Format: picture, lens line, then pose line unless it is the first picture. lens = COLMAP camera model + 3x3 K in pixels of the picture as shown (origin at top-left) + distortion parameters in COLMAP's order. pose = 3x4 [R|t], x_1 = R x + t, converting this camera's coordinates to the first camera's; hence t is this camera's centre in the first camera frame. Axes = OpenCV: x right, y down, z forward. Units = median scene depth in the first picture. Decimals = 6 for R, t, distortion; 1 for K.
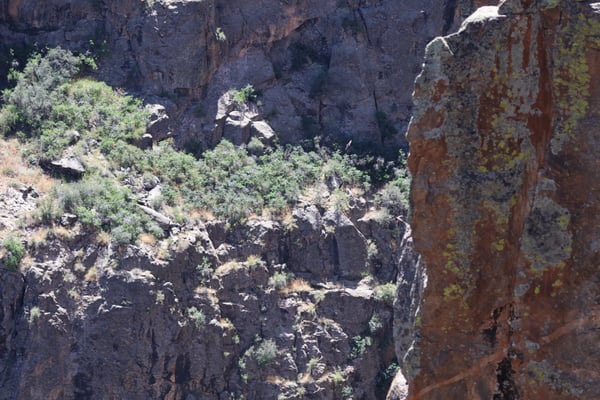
lens RADIAL K [[2774.8, 0, 300.0], [0, 2774.8, 200.0], [0, 0, 1]] dist [0.222260, 0.615096]
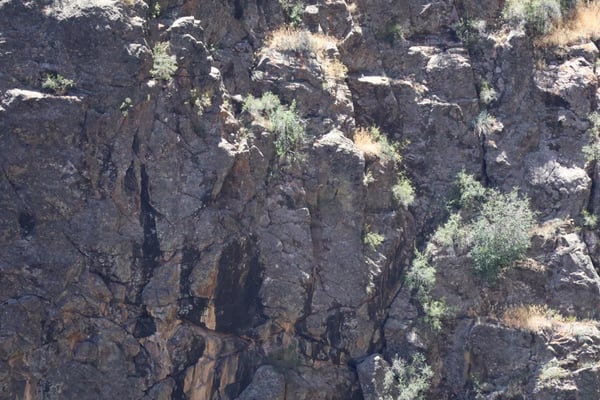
lens RADIAL K [[2774.8, 0, 300.0], [0, 2774.8, 200.0], [0, 0, 1]] dist [0.222260, 0.615096]
pose [[0.994231, -0.016363, -0.106005, -0.001243], [0.021761, 0.998514, 0.049963, 0.034904], [0.105030, -0.051981, 0.993110, 0.683785]]
